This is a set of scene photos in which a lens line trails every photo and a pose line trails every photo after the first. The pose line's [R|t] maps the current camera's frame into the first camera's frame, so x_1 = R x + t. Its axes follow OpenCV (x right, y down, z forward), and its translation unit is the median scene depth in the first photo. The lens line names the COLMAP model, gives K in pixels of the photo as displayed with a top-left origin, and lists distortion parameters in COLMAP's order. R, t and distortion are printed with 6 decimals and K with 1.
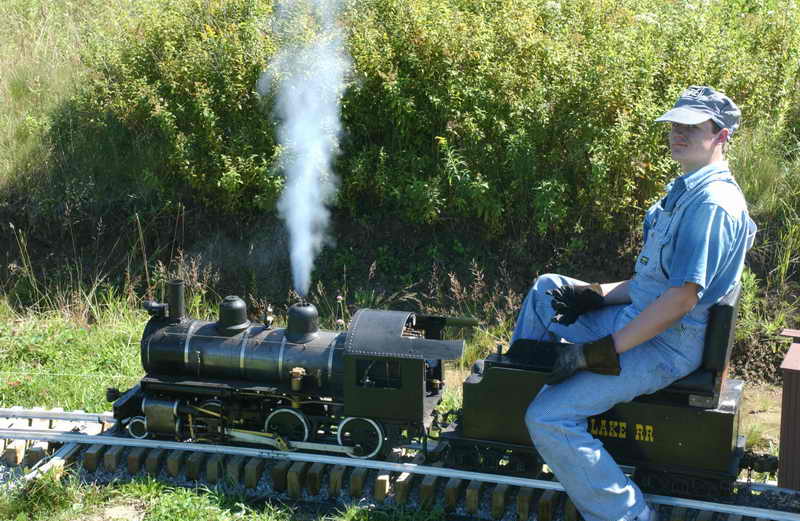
lens RADIAL K [[1483.9, 0, 399.9], [0, 1483.9, 260.1], [0, 0, 1]] dist [0.026640, 0.000000]
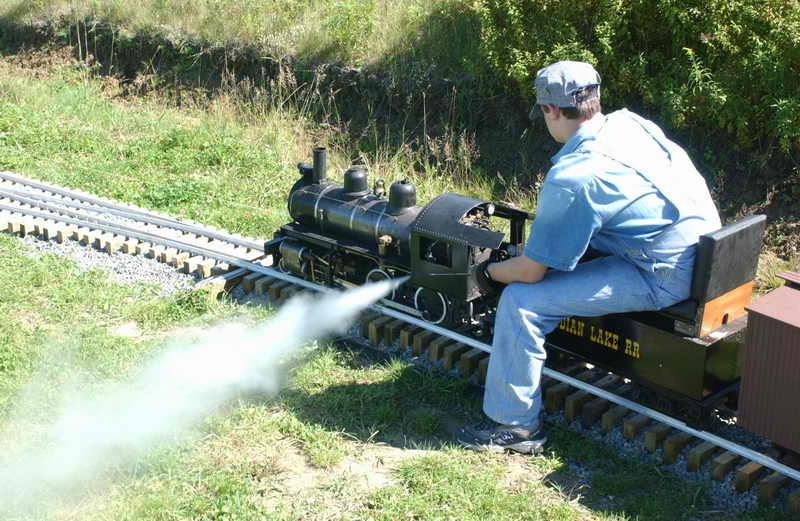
lens RADIAL K [[1220.6, 0, 400.0], [0, 1220.6, 260.8], [0, 0, 1]] dist [0.037912, 0.000000]
pose [[0.869532, 0.162873, -0.466247, 0.379056], [-0.113697, 0.984715, 0.131947, -0.034093], [0.480611, -0.061722, 0.874759, 0.172304]]
